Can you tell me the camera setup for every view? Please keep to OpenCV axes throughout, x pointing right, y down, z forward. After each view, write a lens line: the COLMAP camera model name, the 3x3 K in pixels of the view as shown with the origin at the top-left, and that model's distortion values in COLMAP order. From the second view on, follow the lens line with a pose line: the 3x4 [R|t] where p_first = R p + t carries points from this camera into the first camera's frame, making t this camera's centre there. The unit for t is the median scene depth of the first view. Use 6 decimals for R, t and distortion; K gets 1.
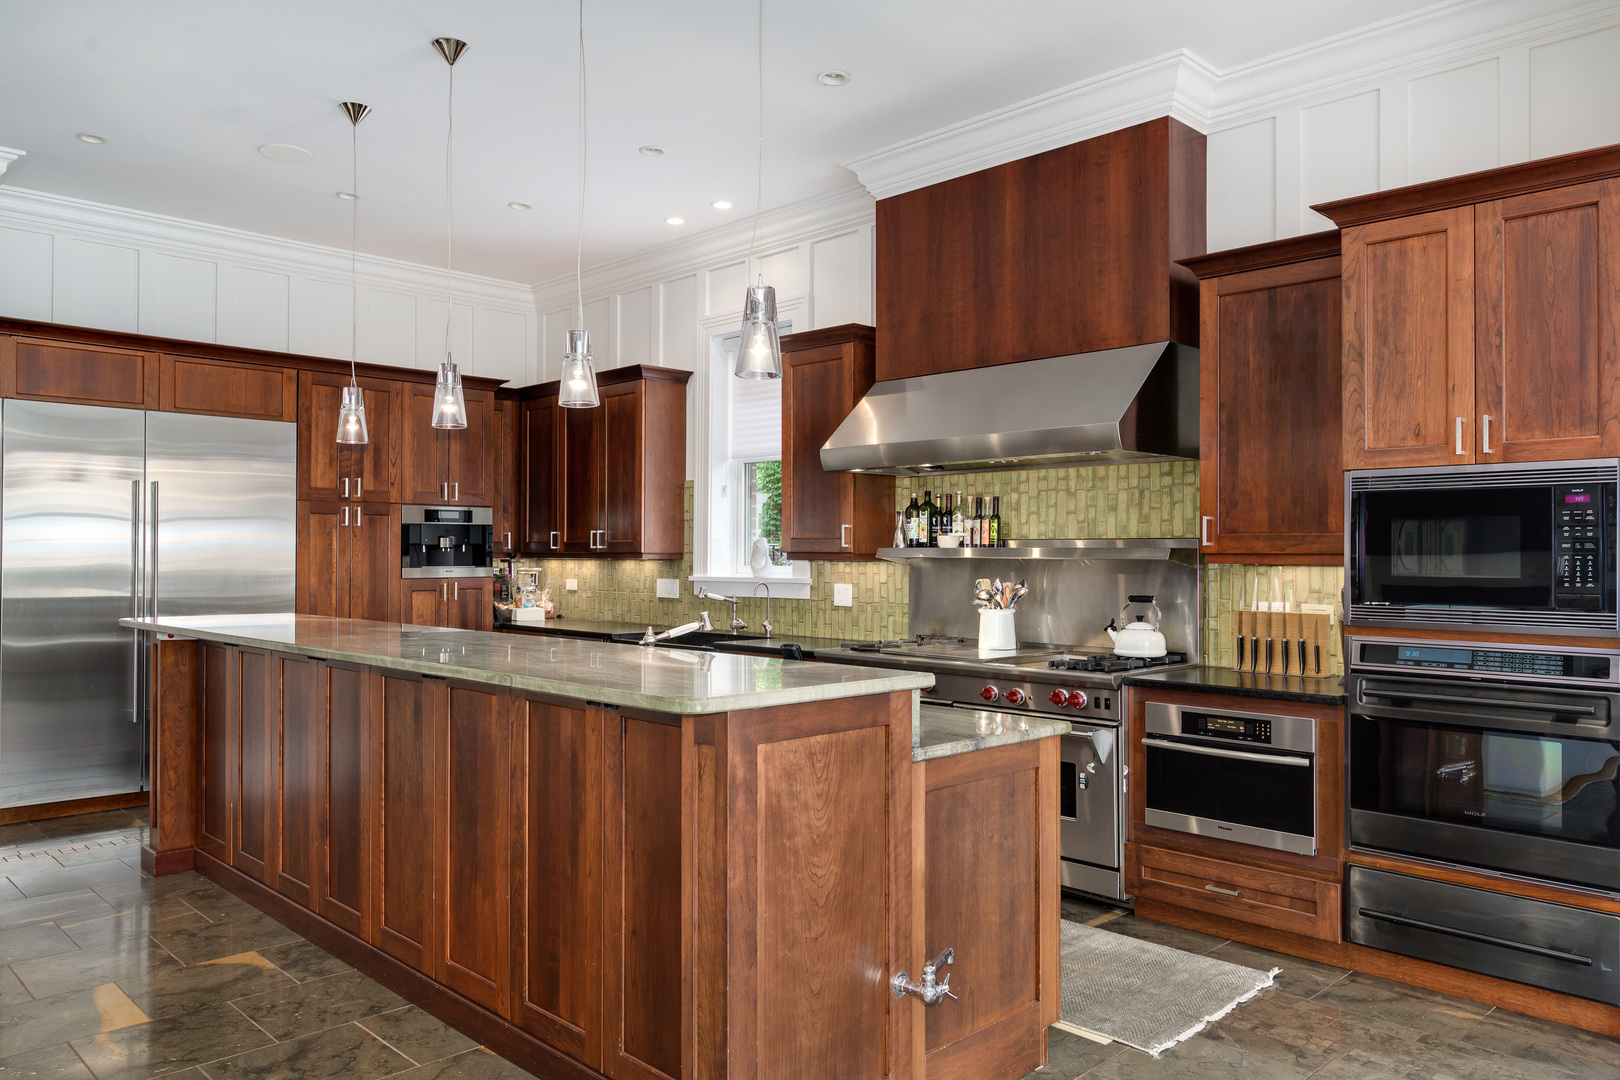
lens RADIAL K [[1115.2, 0, 819.2], [0, 1115.2, 543.0], [0, 0, 1]] dist [0.007809, 0.001421]
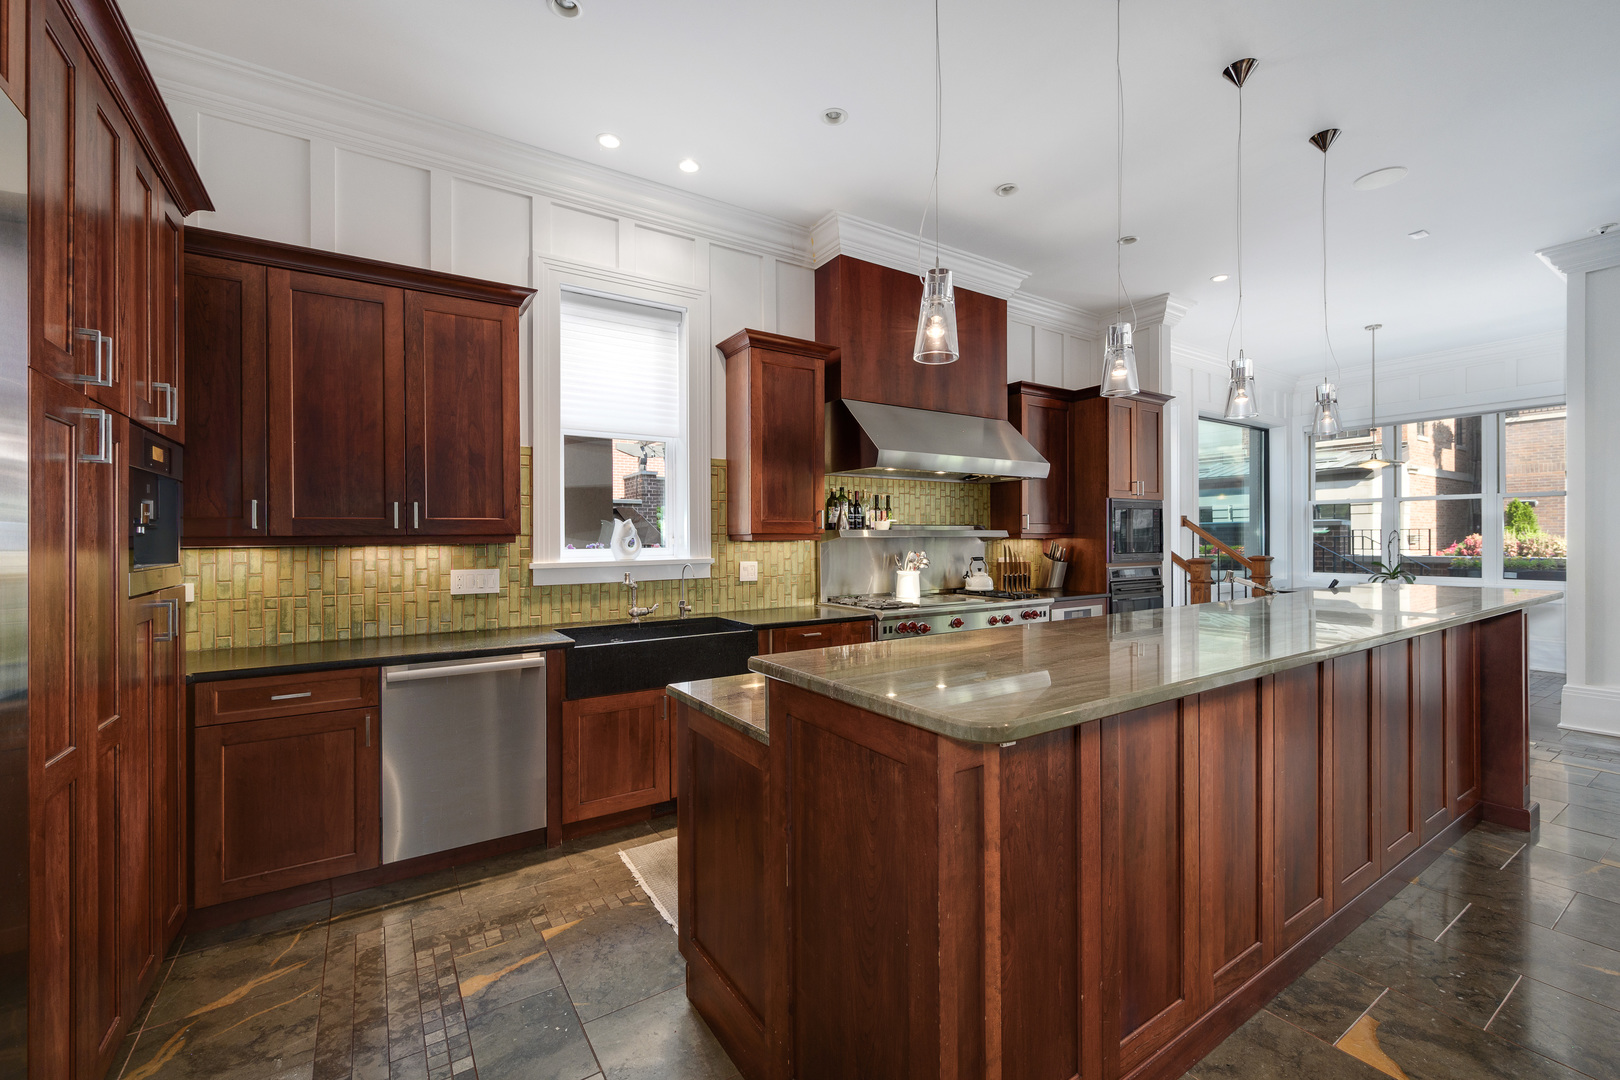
lens RADIAL K [[681.1, 0, 827.0], [0, 681.1, 539.0], [0, 0, 1]] dist [0.000127, 0.000380]
pose [[0.171480, -0.005045, 0.985175, -0.806045], [-0.002299, 0.999982, 0.005521, 0.012136], [-0.985185, -0.003212, 0.171465, 0.995403]]
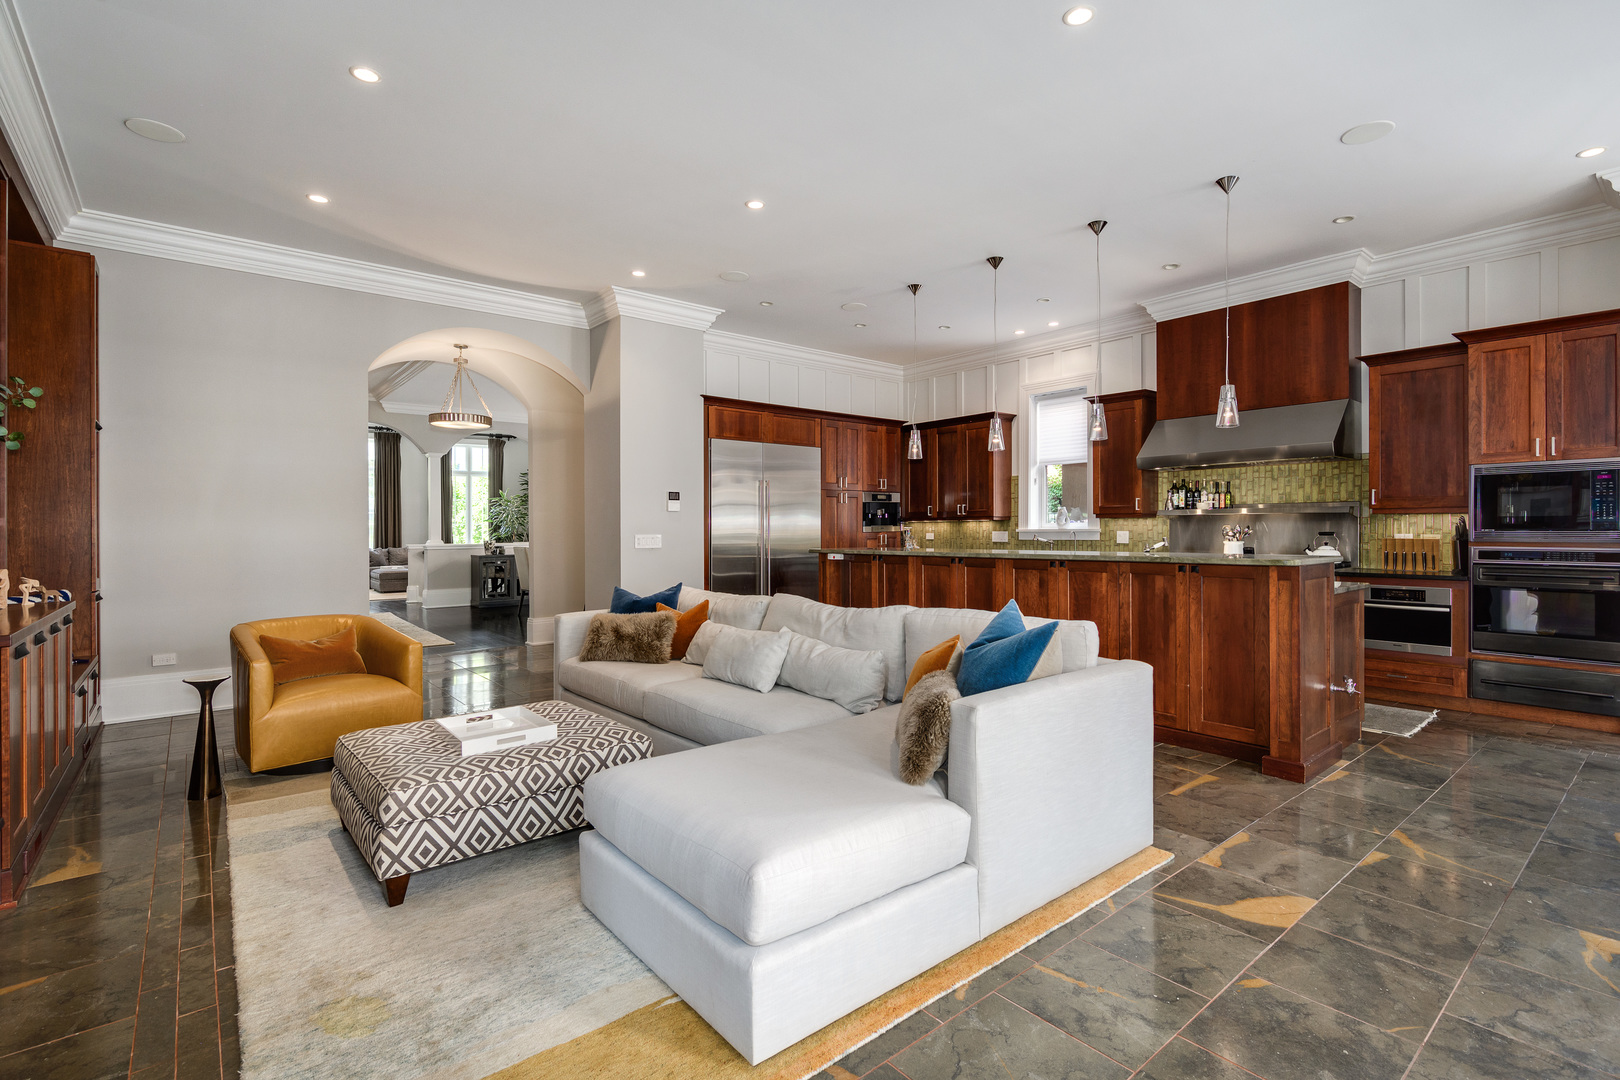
lens RADIAL K [[786.5, 0, 841.5], [0, 786.5, 533.8], [0, 0, 1]] dist [0.016363, -0.001652]
pose [[0.999370, -0.012586, -0.033172, -0.494331], [0.013161, 0.999766, 0.017181, 0.016177], [0.032948, -0.017607, 0.999302, -0.378786]]
